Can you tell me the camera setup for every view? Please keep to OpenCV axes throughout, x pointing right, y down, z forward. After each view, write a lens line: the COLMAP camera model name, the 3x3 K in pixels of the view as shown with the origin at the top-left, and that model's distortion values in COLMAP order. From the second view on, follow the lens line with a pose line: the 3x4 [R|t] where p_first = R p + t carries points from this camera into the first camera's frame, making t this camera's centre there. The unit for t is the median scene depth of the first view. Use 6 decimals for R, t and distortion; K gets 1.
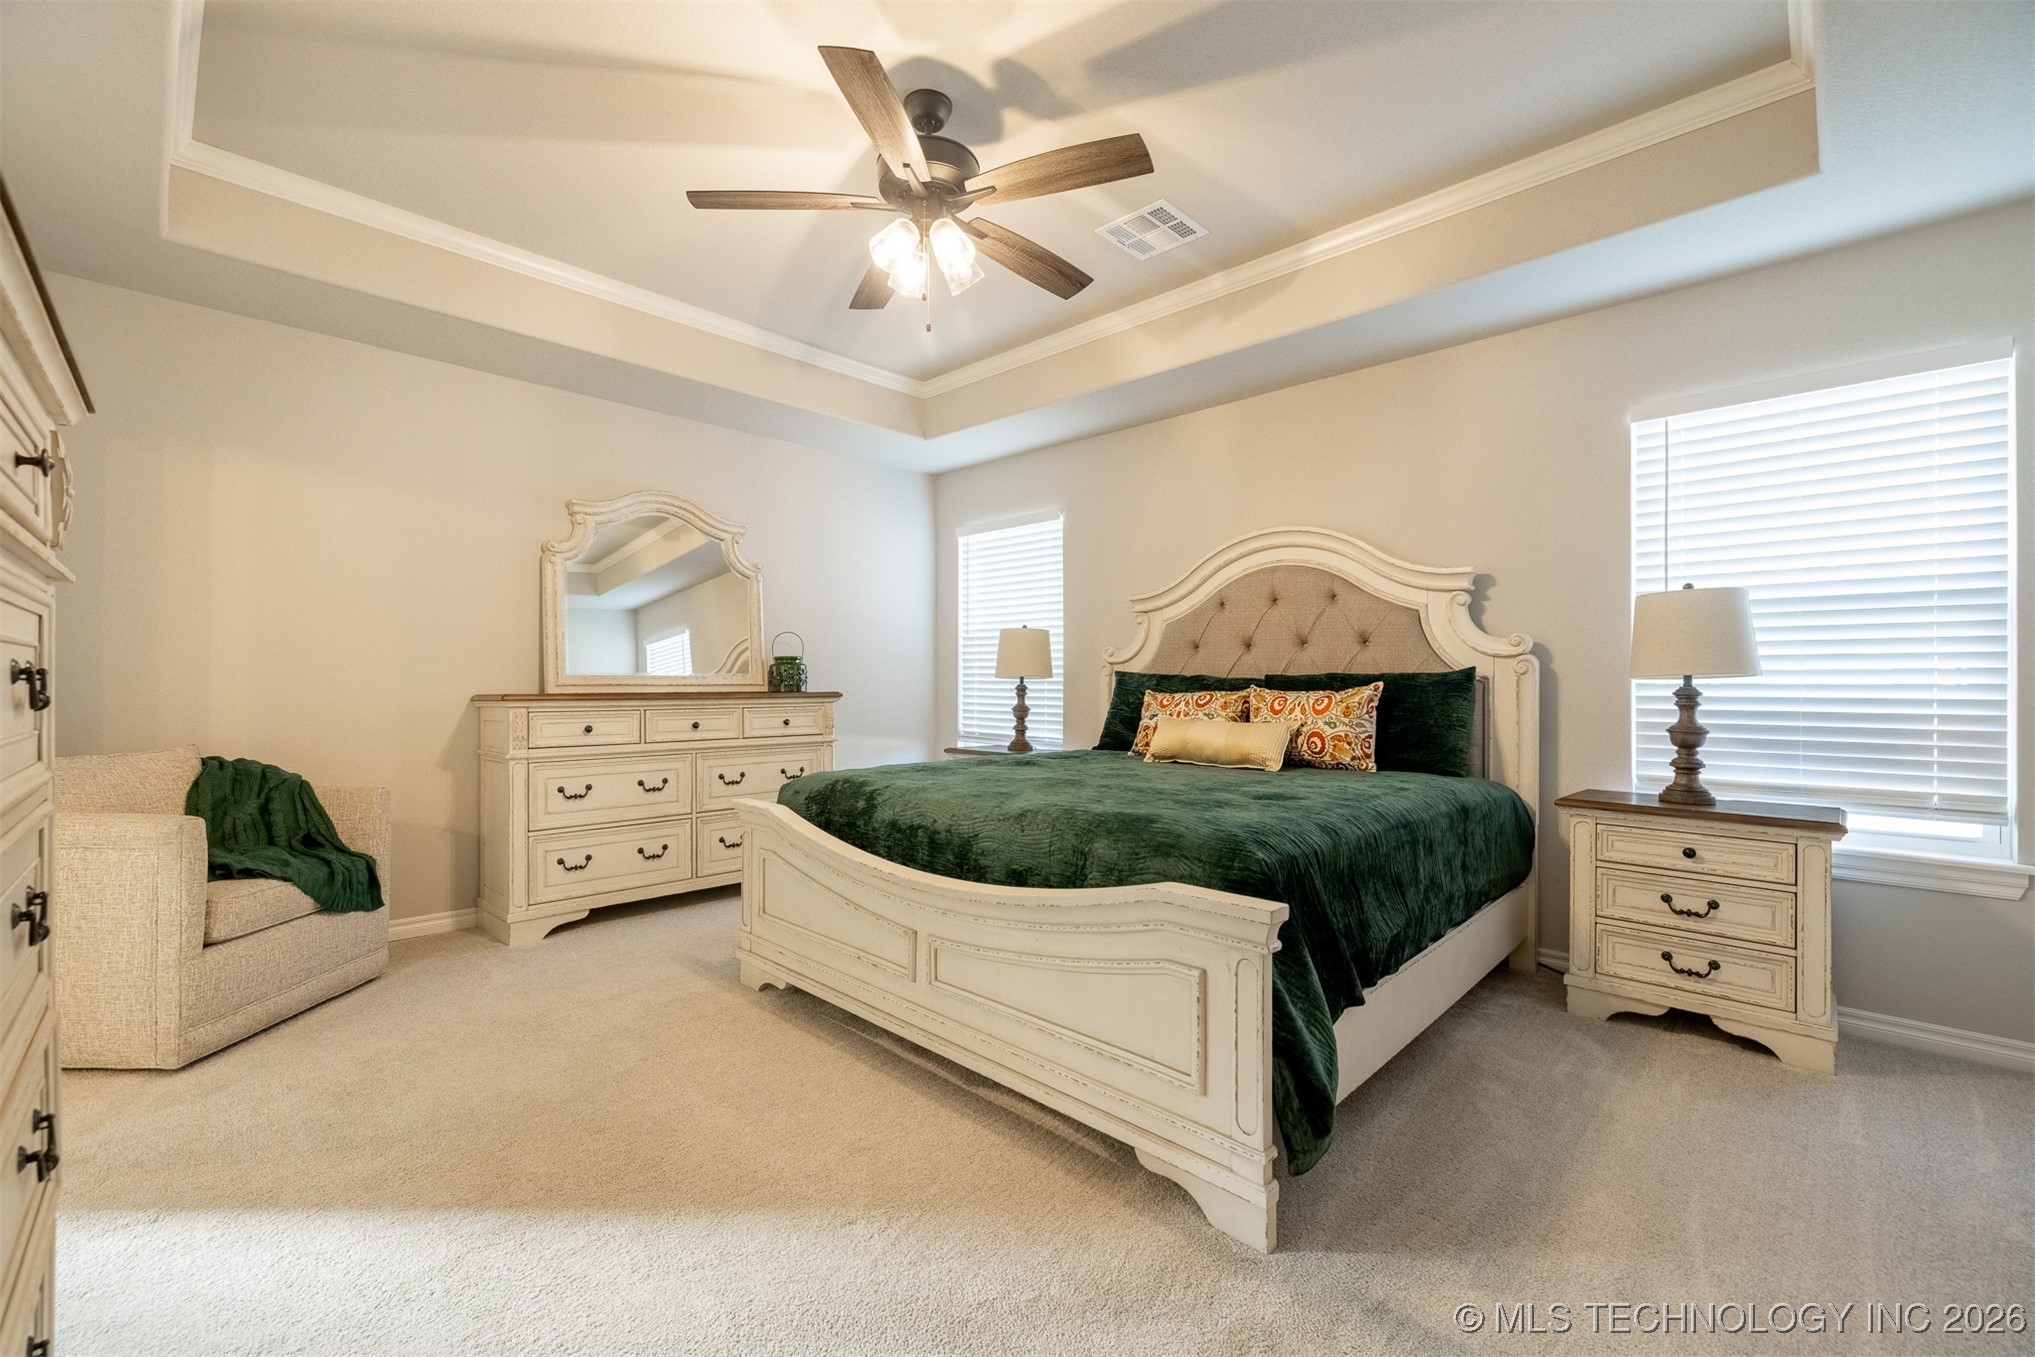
lens RADIAL K [[858.7, 0, 1012.3], [0, 858.7, 683.5], [0, 0, 1]] dist [-0.000639, 0.000759]
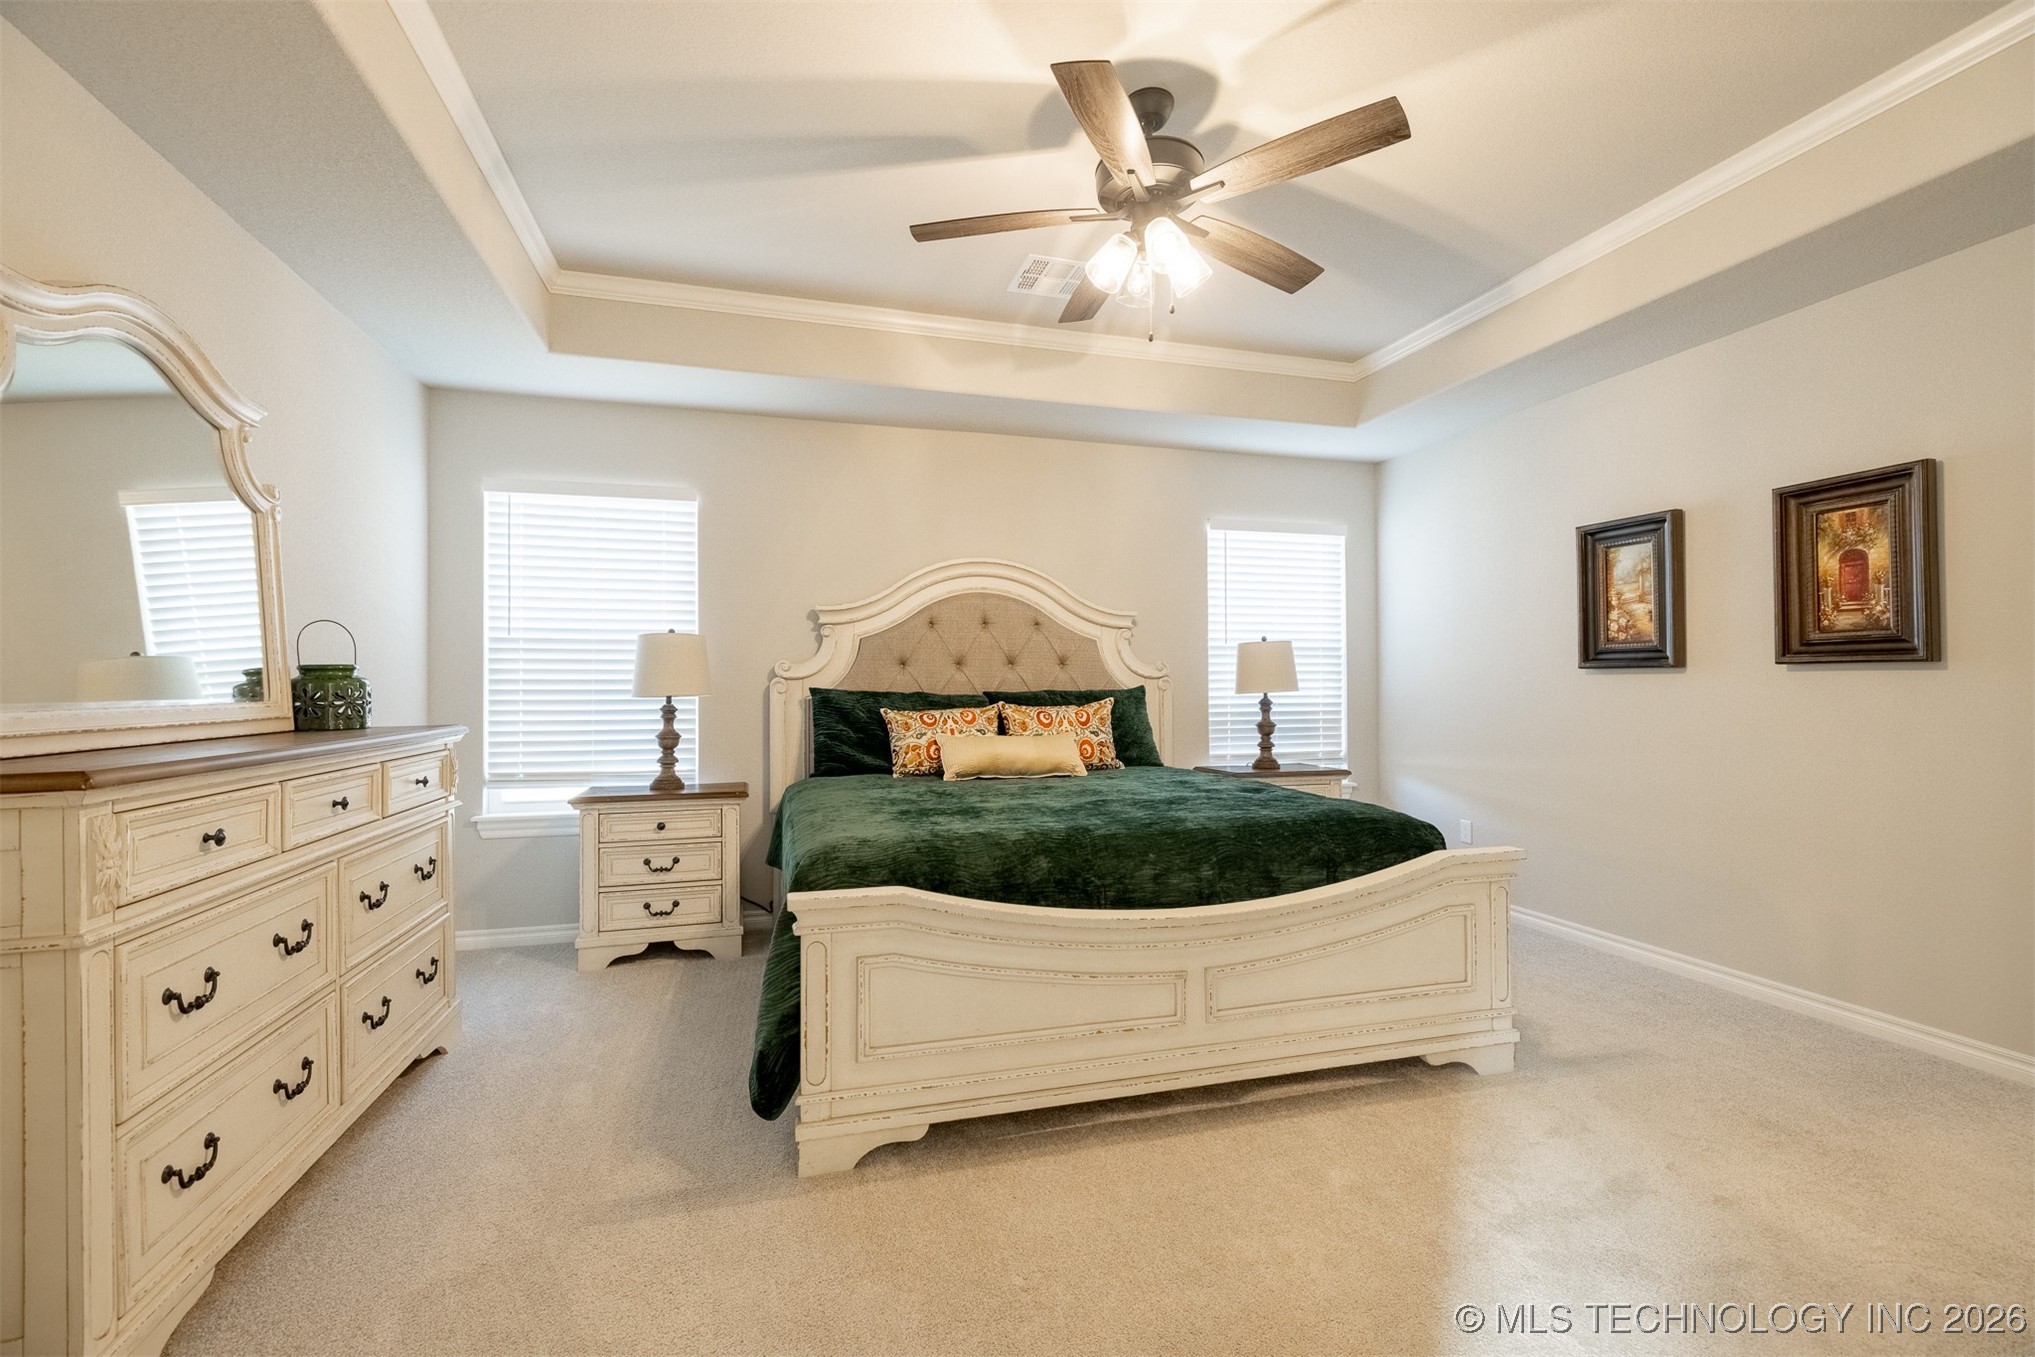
lens RADIAL K [[858.7, 0, 1015.8], [0, 858.7, 676.9], [0, 0, 1]] dist [-0.000639, 0.000759]
pose [[0.498152, 0.002453, 0.867086, -0.735787], [0.006676, 0.999956, -0.006665, -0.024303], [-0.867064, 0.009109, 0.498114, 0.485837]]
